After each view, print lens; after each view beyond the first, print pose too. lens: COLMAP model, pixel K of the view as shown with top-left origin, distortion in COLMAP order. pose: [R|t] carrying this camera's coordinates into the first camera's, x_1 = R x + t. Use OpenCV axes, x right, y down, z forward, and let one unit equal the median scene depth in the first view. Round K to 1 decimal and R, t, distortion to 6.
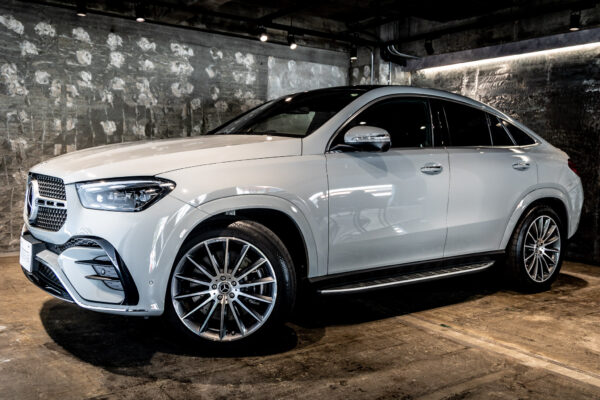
lens RADIAL K [[559.3, 0, 300.0], [0, 559.3, 200.0], [0, 0, 1]] dist [0.009684, -0.001345]
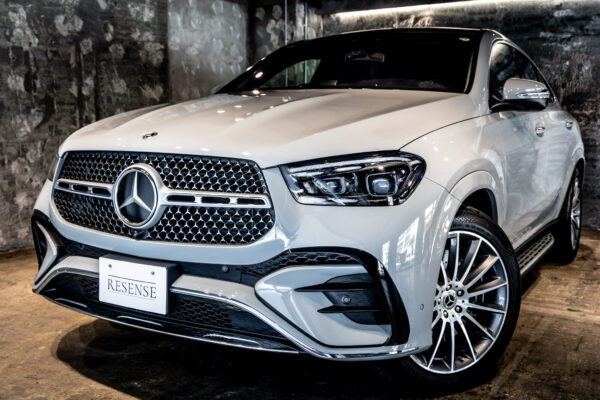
lens RADIAL K [[639.4, 0, 295.3], [0, 639.4, 201.6], [0, 0, 1]] dist [0.005802, 0.004545]
pose [[0.918052, -0.066181, 0.390897, -0.315732], [0.044623, 0.996952, 0.063988, -0.016817], [-0.393940, -0.041302, 0.918208, 0.157487]]
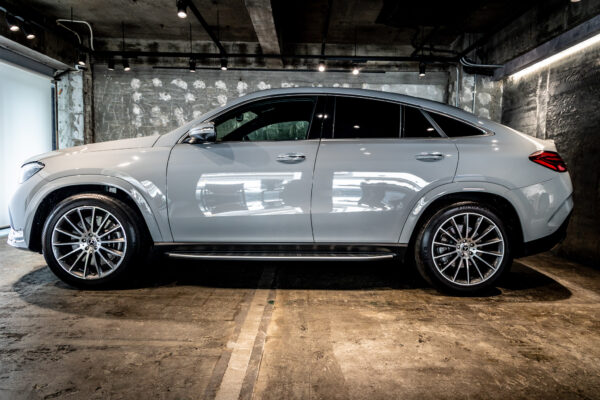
lens RADIAL K [[403.6, 0, 300.0], [0, 403.6, 200.0], [0, 0, 1]] dist [0.003785, 0.000476]
pose [[0.814174, 0.033462, -0.579656, 0.447940], [-0.042602, 0.999090, -0.002163, 0.014962], [0.579056, 0.026455, 0.814858, 0.230676]]
